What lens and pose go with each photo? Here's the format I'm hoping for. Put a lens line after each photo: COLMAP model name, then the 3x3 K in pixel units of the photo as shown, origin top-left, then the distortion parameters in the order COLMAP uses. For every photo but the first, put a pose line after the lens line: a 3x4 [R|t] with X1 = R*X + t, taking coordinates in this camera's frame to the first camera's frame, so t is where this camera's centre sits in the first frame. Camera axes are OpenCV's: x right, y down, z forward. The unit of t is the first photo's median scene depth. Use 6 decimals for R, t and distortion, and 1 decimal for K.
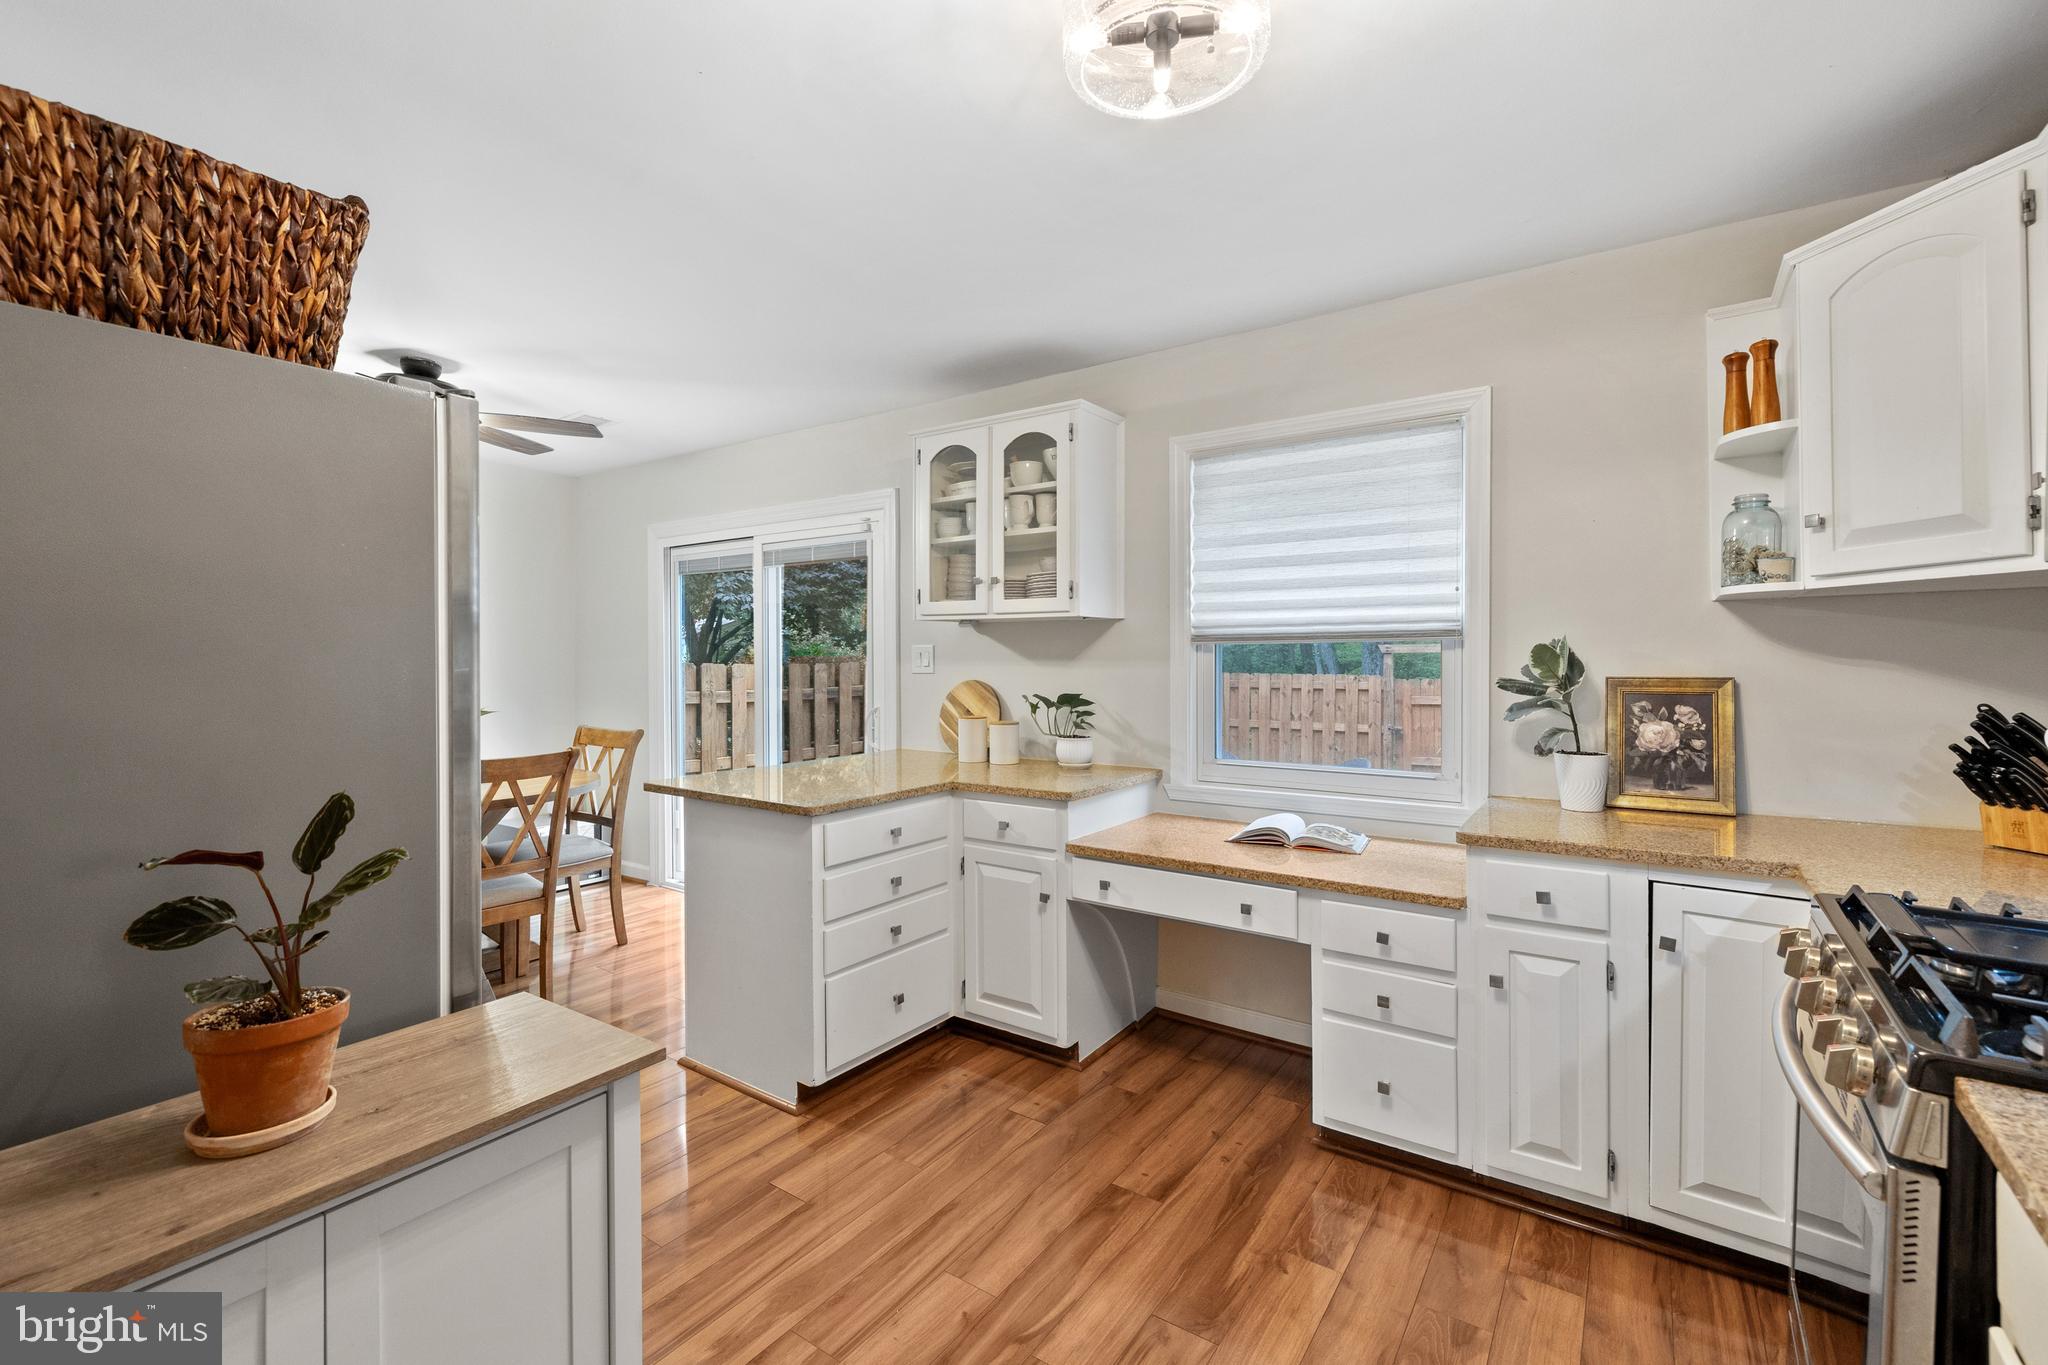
lens RADIAL K [[875.7, 0, 1028.9], [0, 875.7, 663.9], [0, 0, 1]] dist [0.000918, -0.000887]
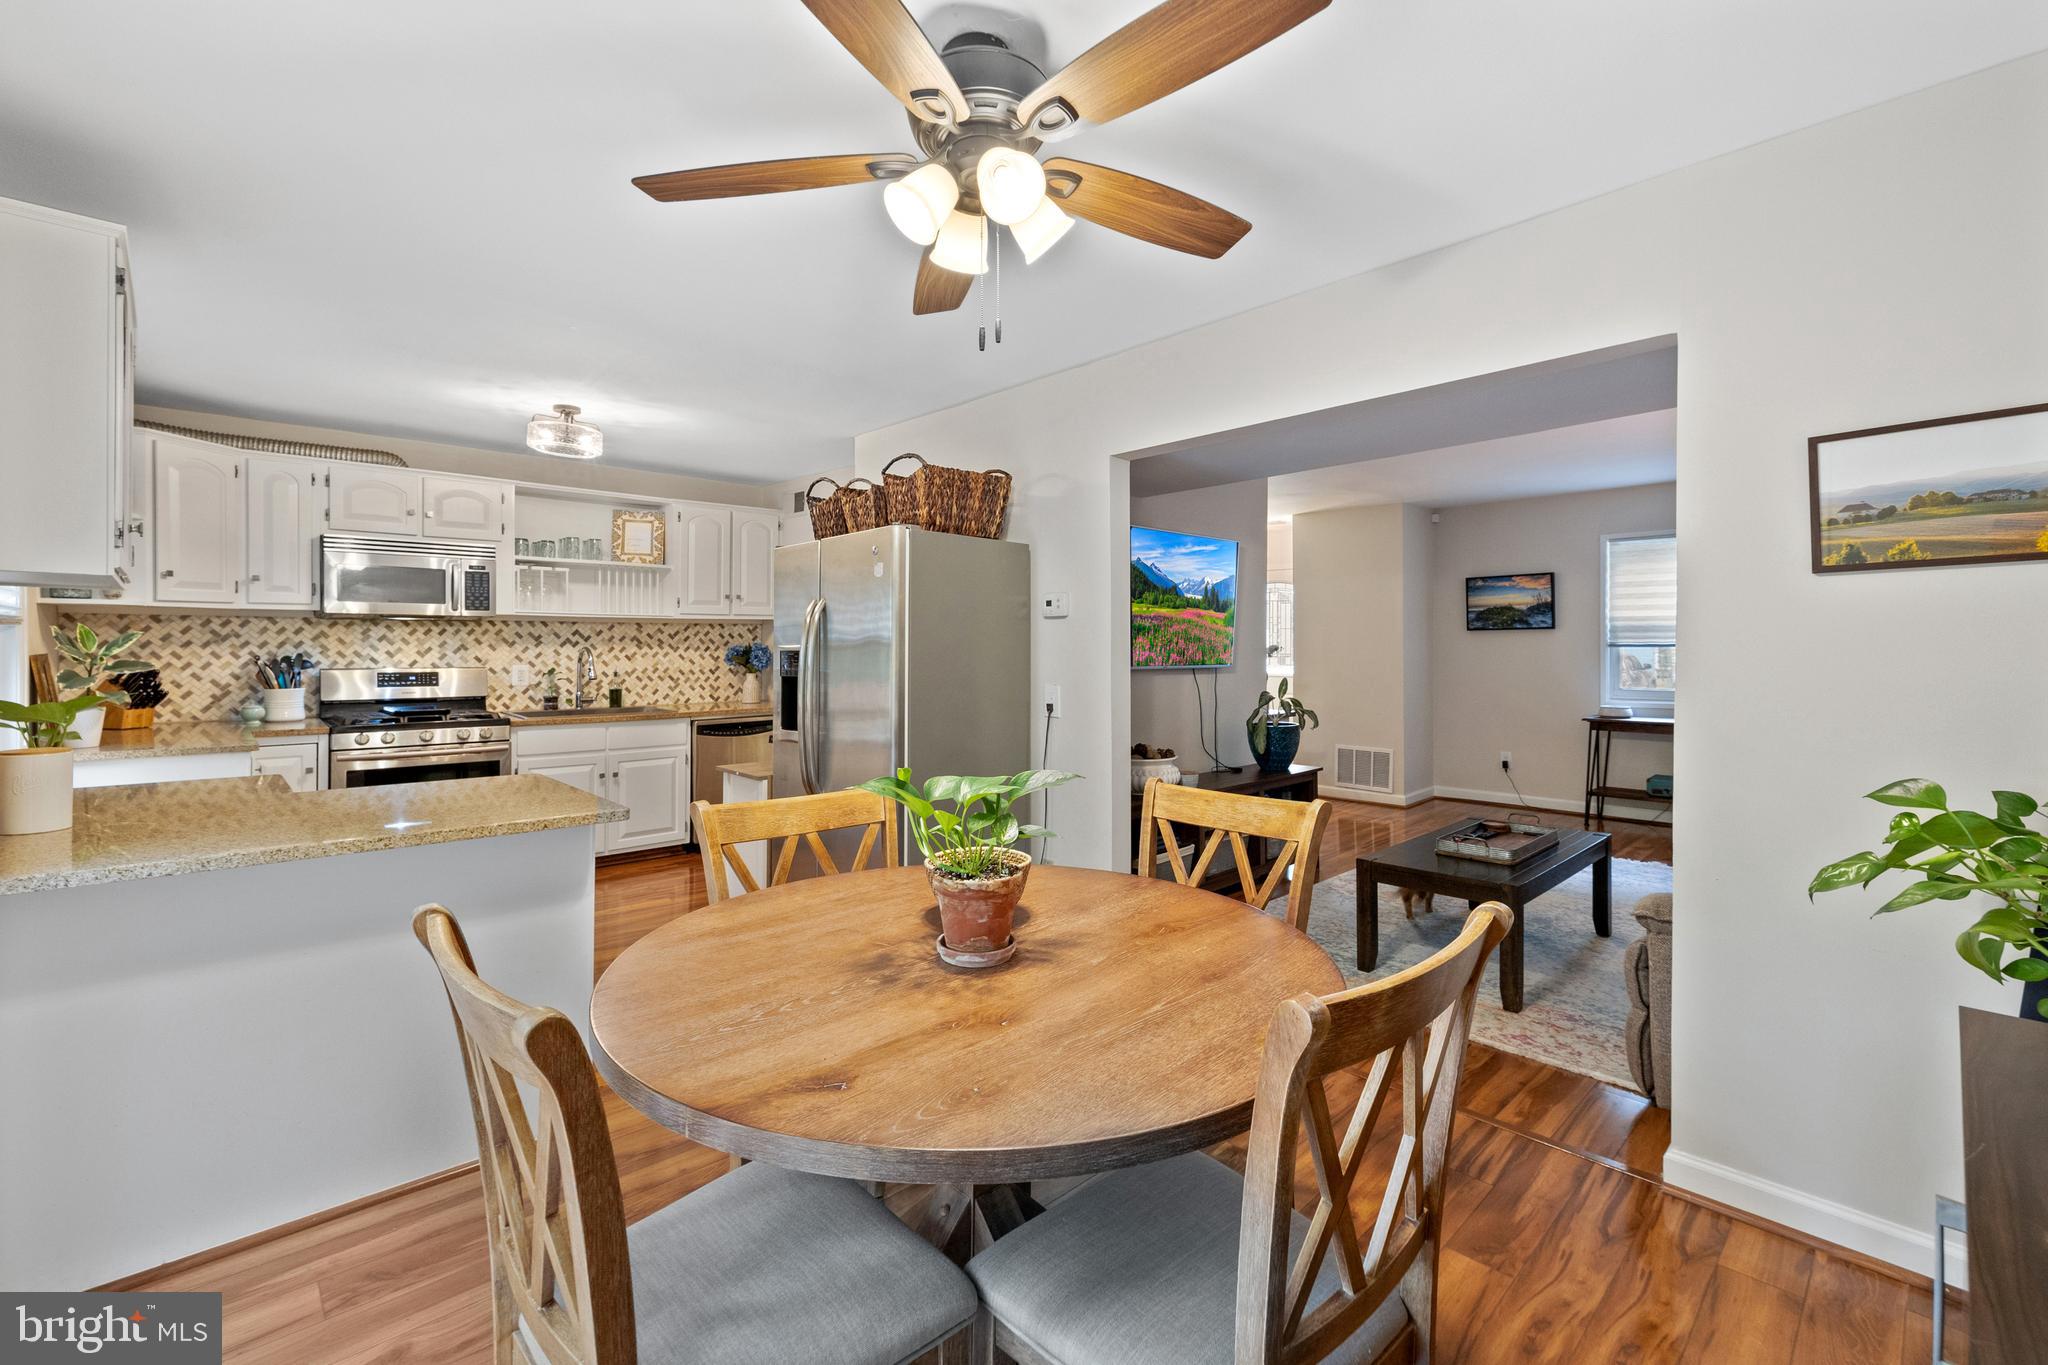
lens RADIAL K [[875.7, 0, 1031.2], [0, 875.7, 646.4], [0, 0, 1]] dist [0.000918, -0.000887]
pose [[-0.980472, -0.007655, 0.196509, -1.104794], [-0.005634, 0.999925, 0.010841, -0.022363], [-0.196577, 0.009522, -0.980442, 1.982476]]
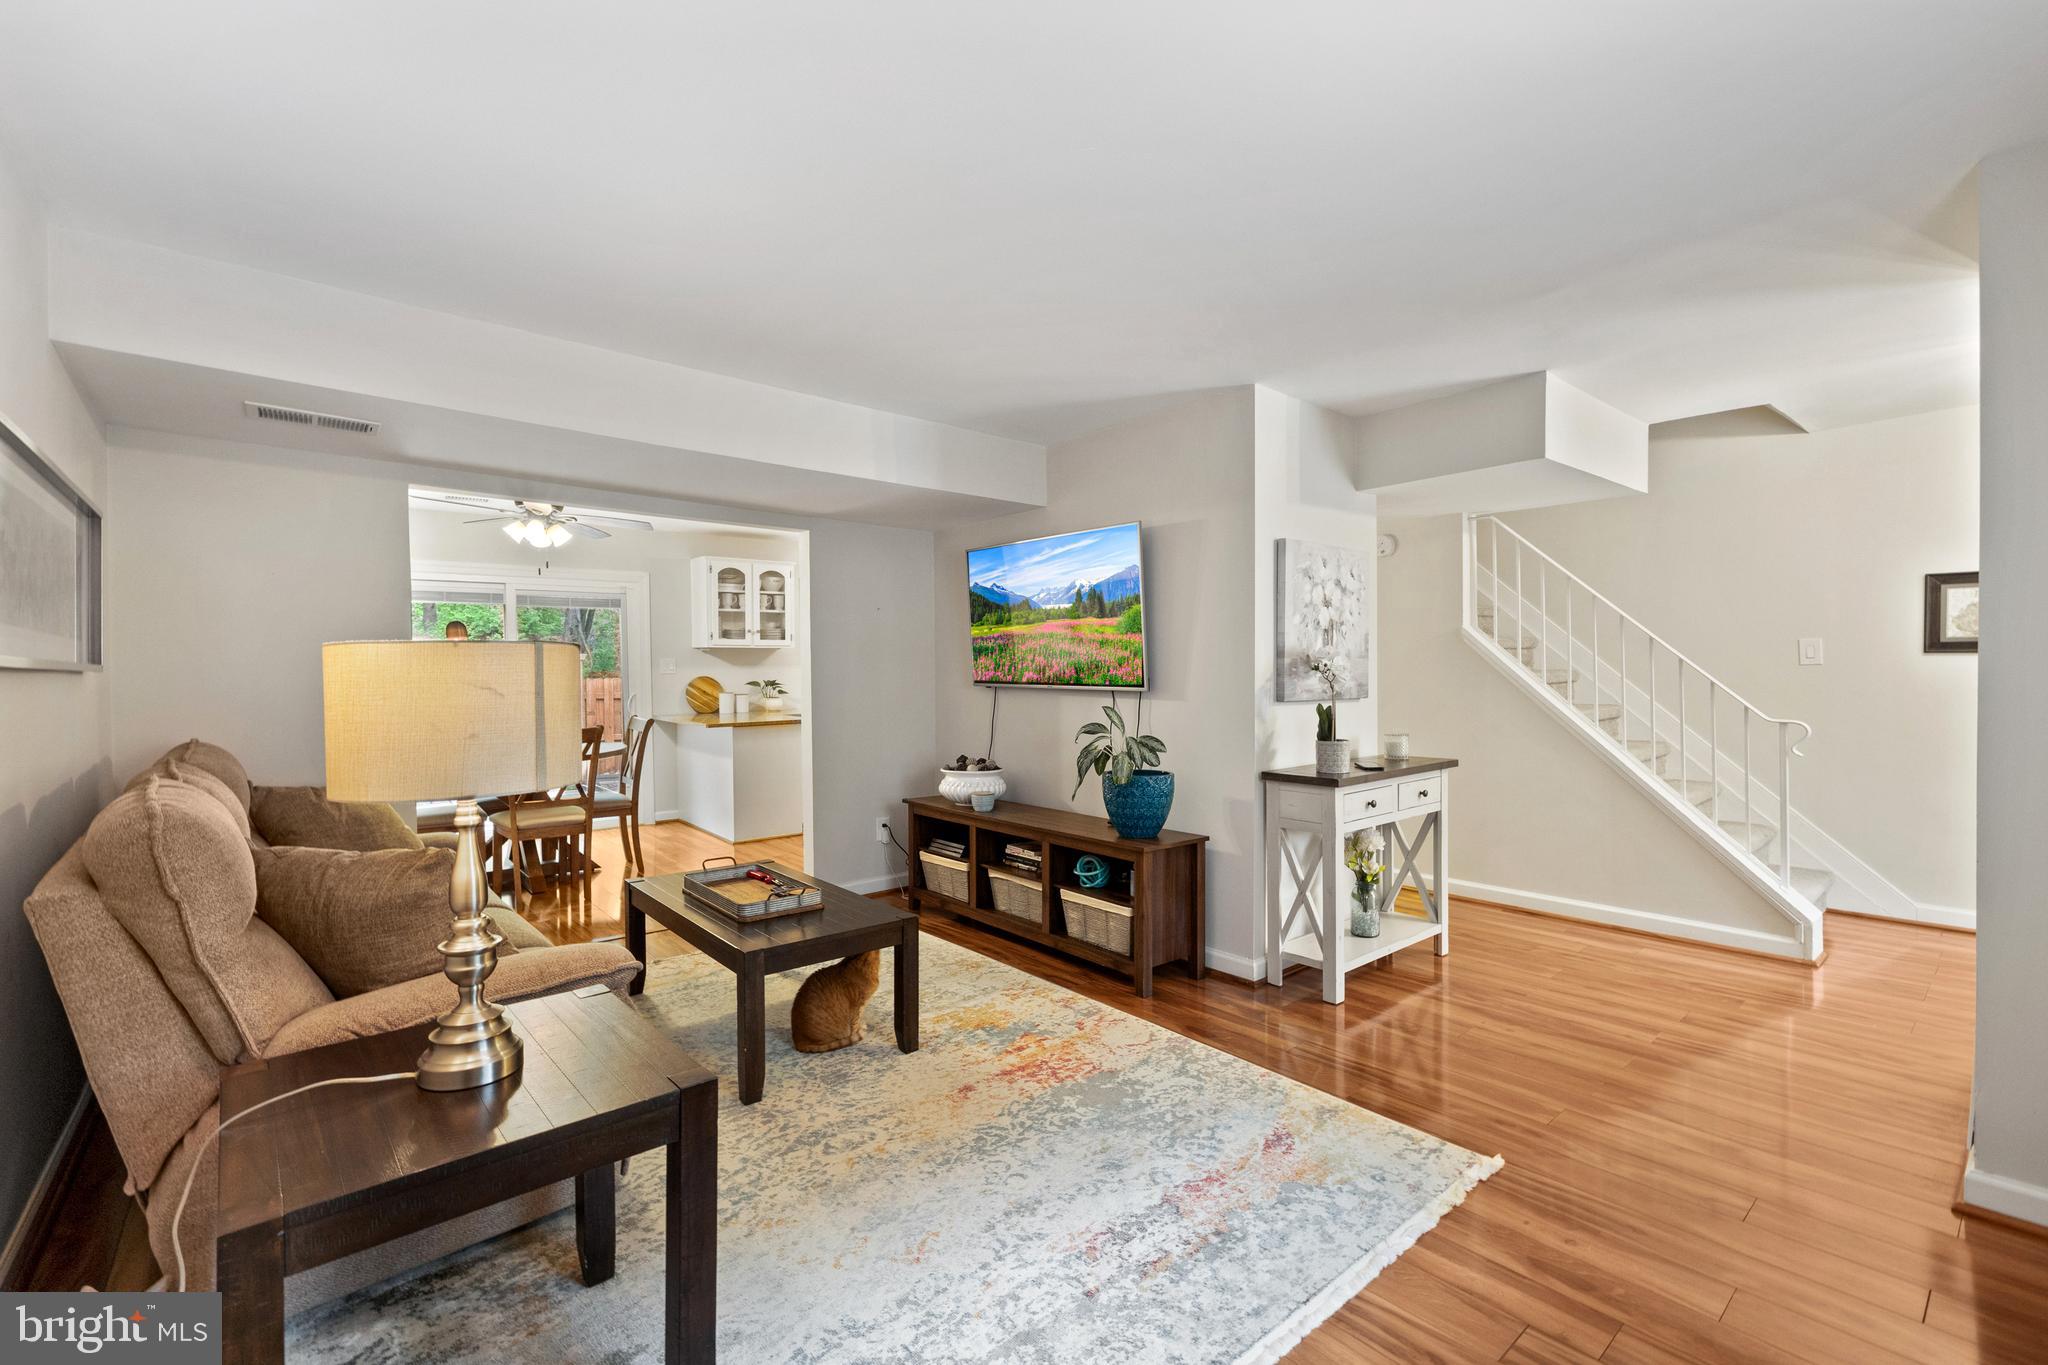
lens RADIAL K [[875.7, 0, 1027.6], [0, 875.7, 689.6], [0, 0, 1]] dist [0.000918, -0.000887]
pose [[0.256824, -0.020206, 0.966247, -2.731497], [-0.002233, 0.999766, 0.021500, 0.010048], [-0.966456, -0.007679, 0.256719, -0.373551]]
